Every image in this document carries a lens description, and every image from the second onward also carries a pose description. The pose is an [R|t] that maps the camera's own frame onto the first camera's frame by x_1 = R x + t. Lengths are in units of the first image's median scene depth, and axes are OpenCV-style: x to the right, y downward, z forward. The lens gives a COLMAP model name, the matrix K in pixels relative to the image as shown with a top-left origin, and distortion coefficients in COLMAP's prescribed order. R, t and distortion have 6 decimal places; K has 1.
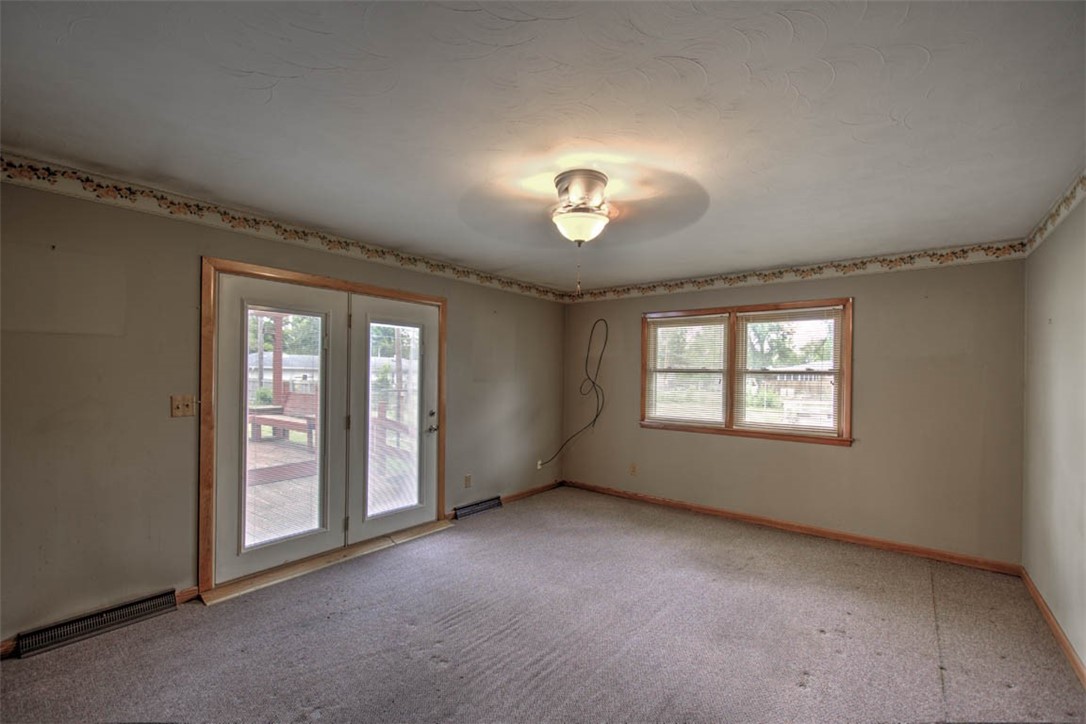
lens RADIAL K [[465.0, 0, 541.4], [0, 465.0, 376.1], [0, 0, 1]] dist [-0.000059, -0.000896]
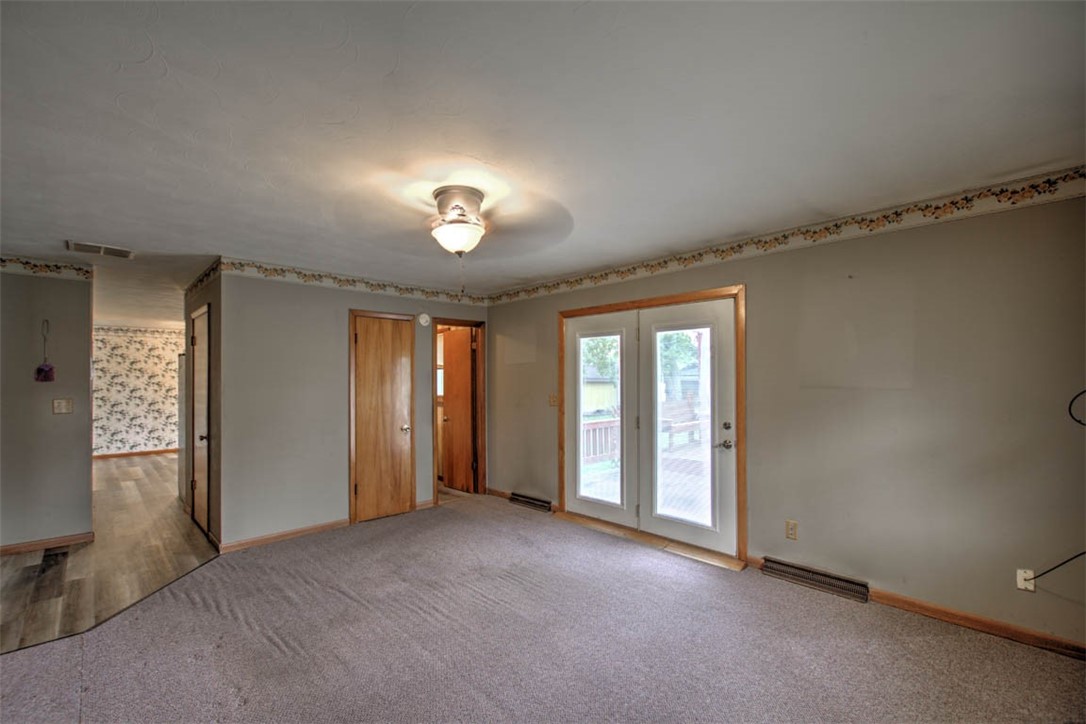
lens RADIAL K [[465.0, 0, 541.4], [0, 465.0, 376.1], [0, 0, 1]] dist [-0.000059, -0.000896]
pose [[-0.124102, -0.024066, -0.991978, 0.681201], [-0.006200, 0.999705, -0.023478, 0.012973], [0.992250, 0.003237, -0.124215, 0.815421]]
